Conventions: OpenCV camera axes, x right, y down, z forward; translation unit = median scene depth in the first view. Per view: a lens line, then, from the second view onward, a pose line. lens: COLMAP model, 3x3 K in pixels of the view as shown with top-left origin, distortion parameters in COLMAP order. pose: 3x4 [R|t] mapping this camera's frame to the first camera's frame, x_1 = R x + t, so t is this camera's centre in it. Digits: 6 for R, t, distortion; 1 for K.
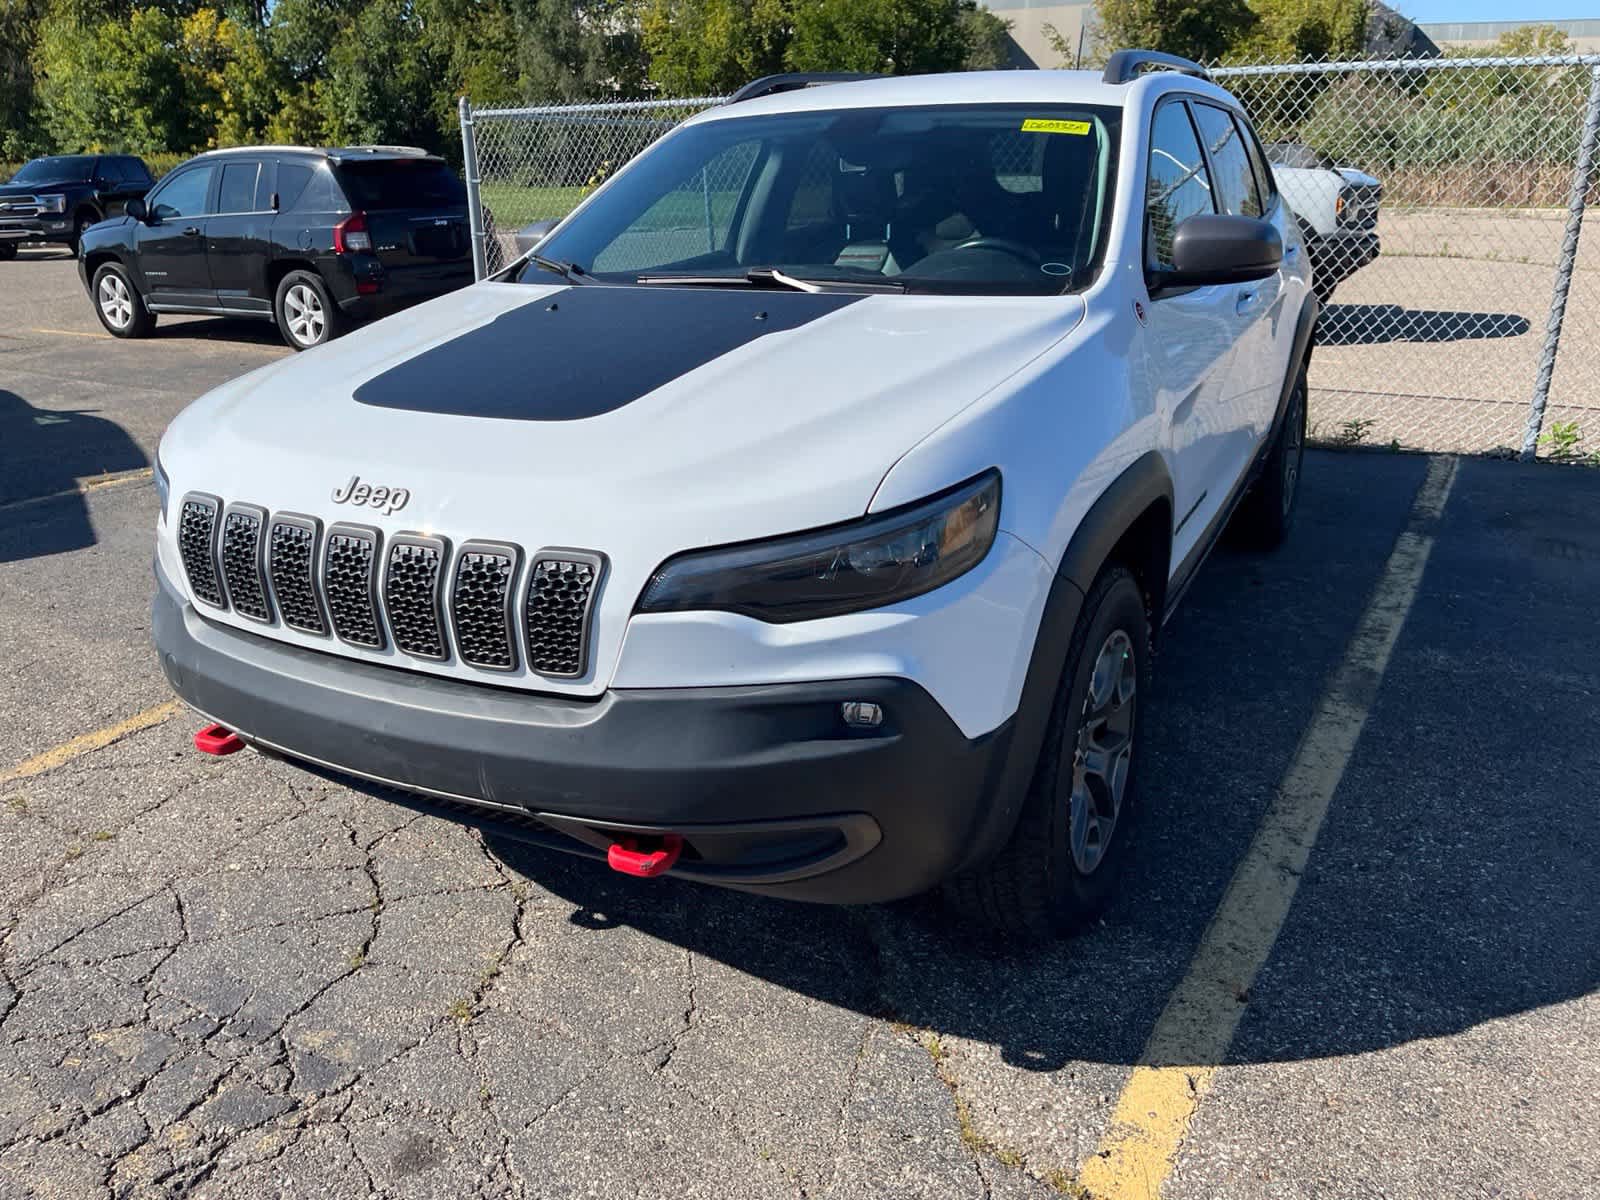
lens RADIAL K [[1203.3, 0, 788.3], [0, 1203.3, 580.6], [0, 0, 1]] dist [0.082869, -0.113982]
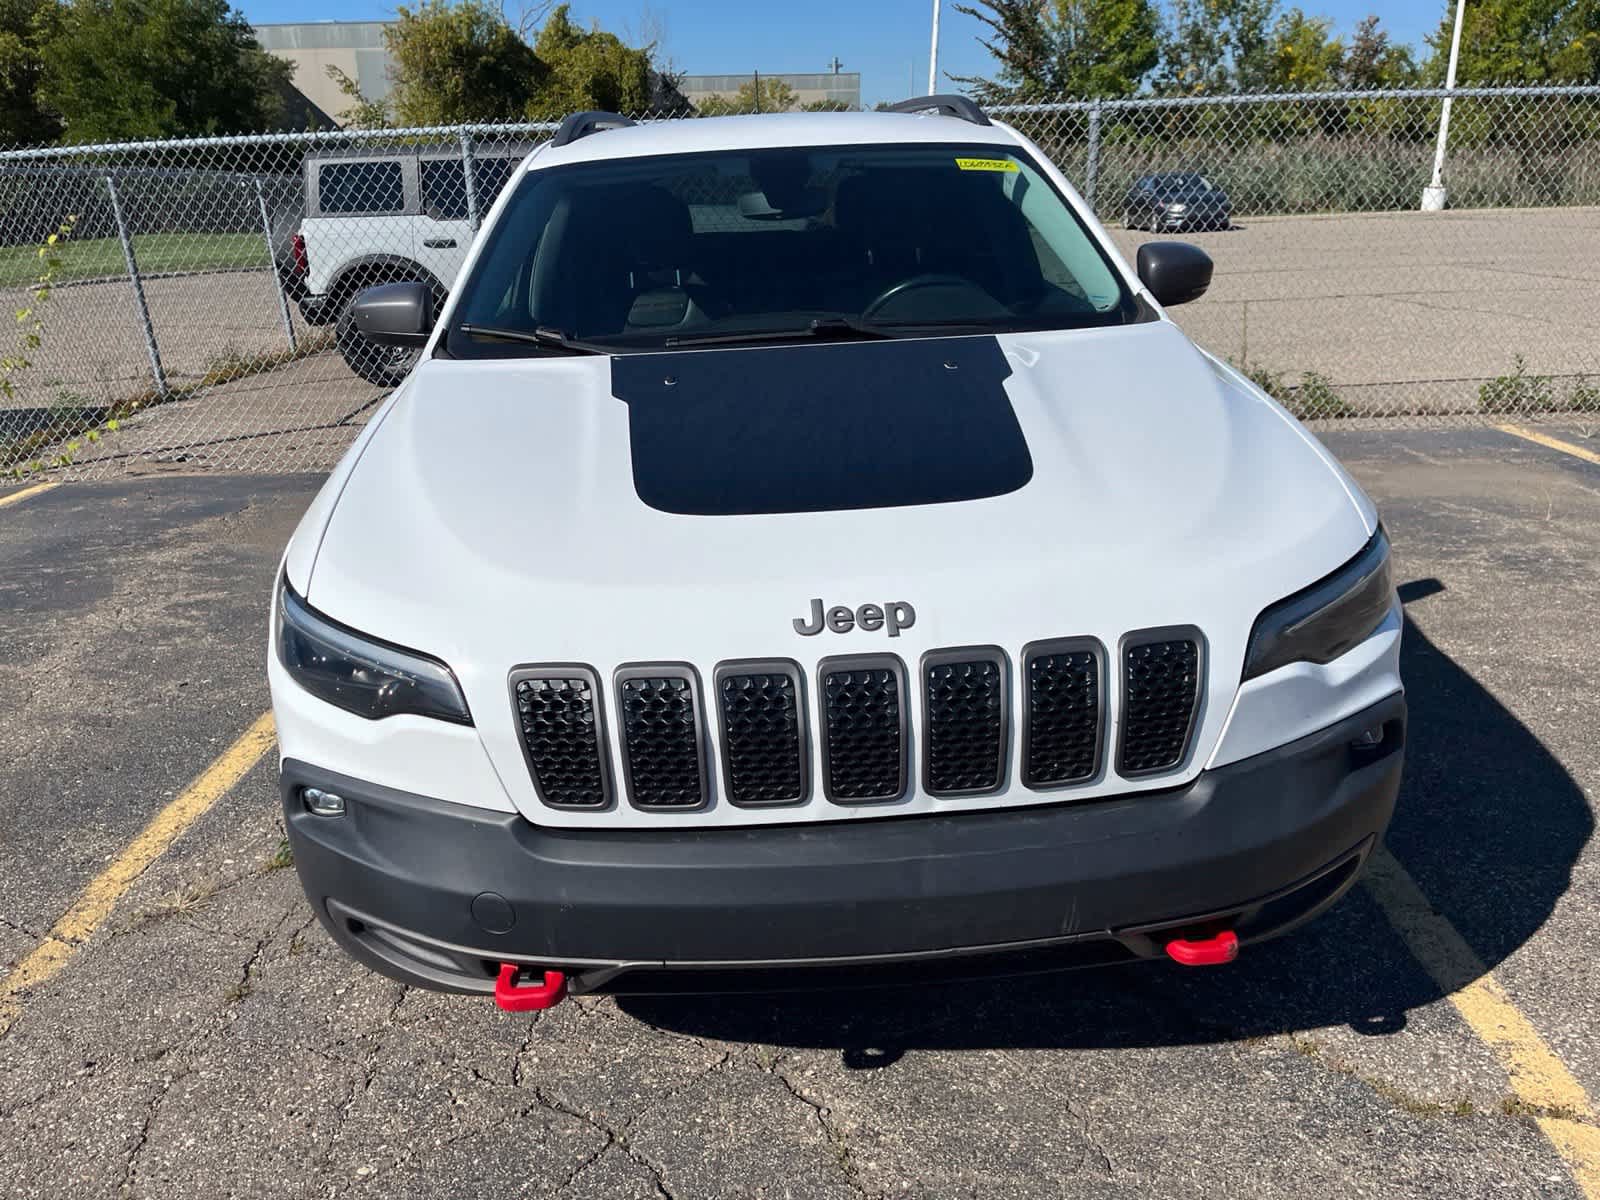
lens RADIAL K [[1203.3, 0, 789.8], [0, 1203.3, 599.5], [0, 0, 1]] dist [0.082869, -0.113982]
pose [[0.861551, -0.179515, 0.474872, -0.438609], [0.188269, 0.981673, 0.029527, -0.065684], [-0.471470, 0.063965, 0.879559, 0.173404]]
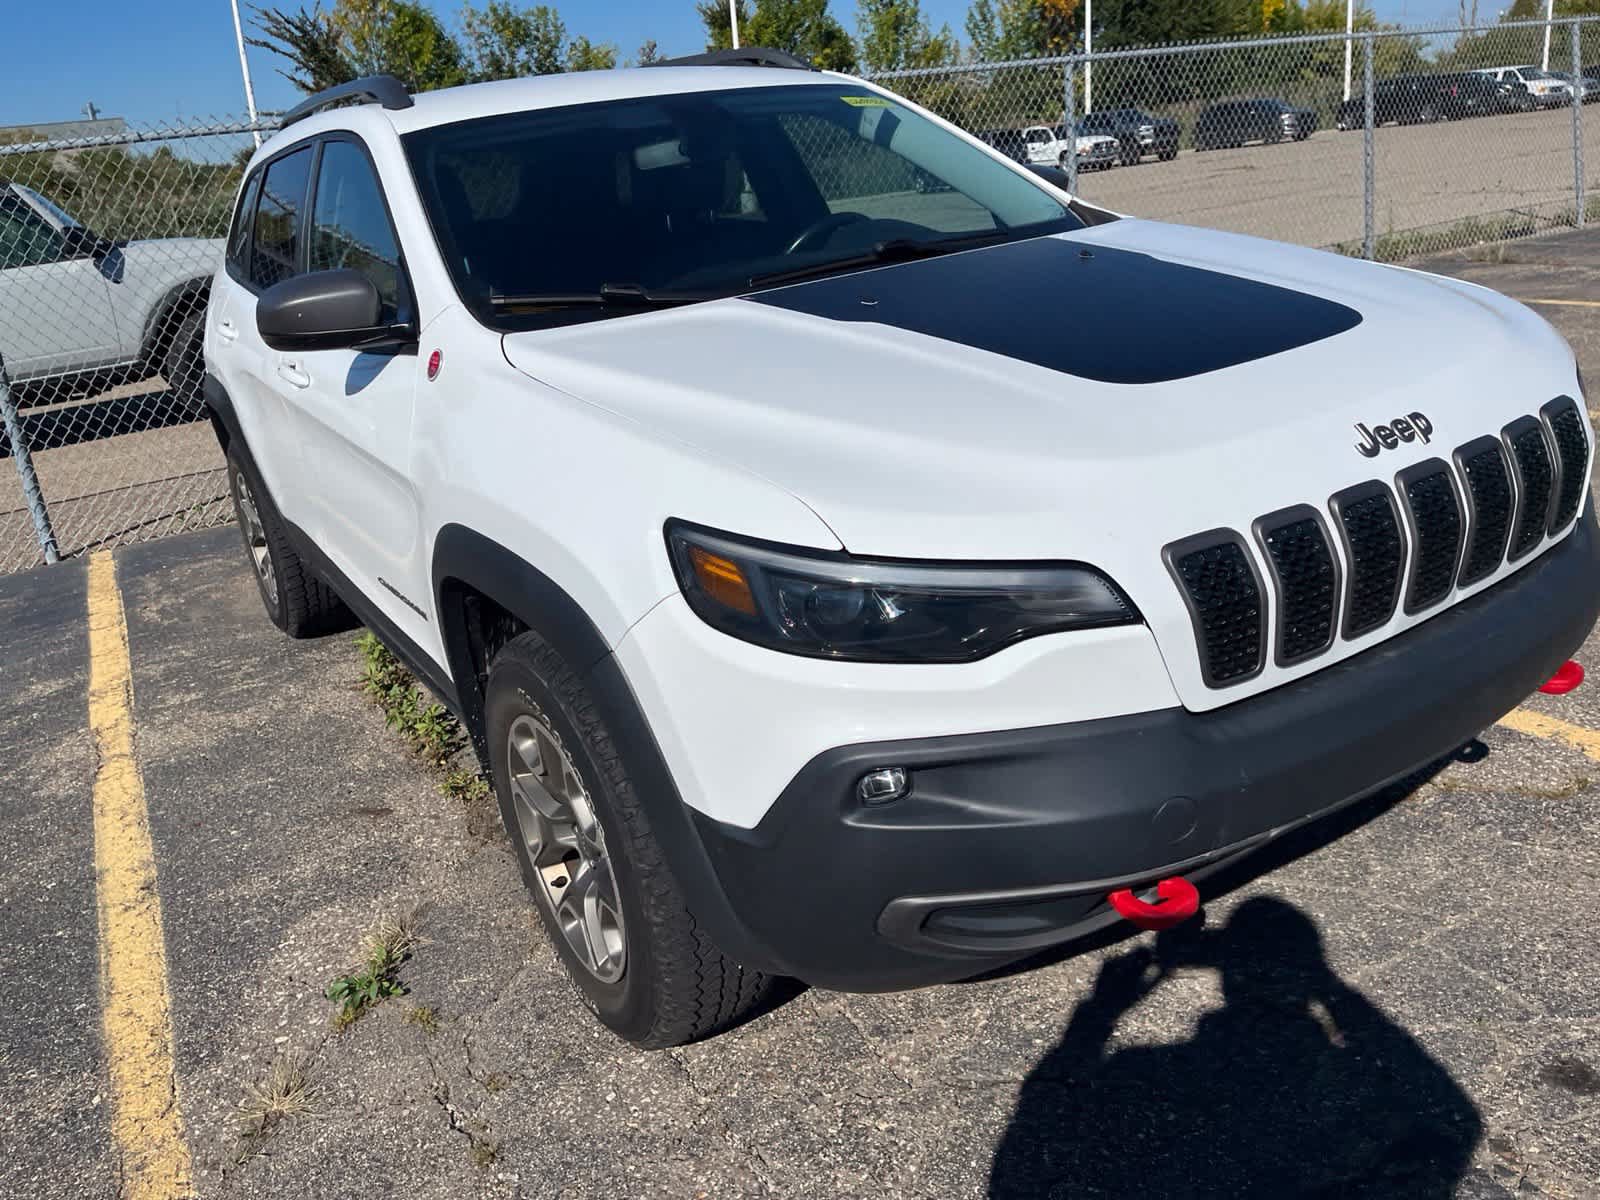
lens RADIAL K [[1203.3, 0, 783.4], [0, 1203.3, 592.6], [0, 0, 1]] dist [0.082869, -0.113982]
pose [[0.489107, -0.328905, 0.807834, -0.736257], [0.382317, 0.913307, 0.140371, -0.144782], [-0.783969, 0.240192, 0.572451, 0.499994]]
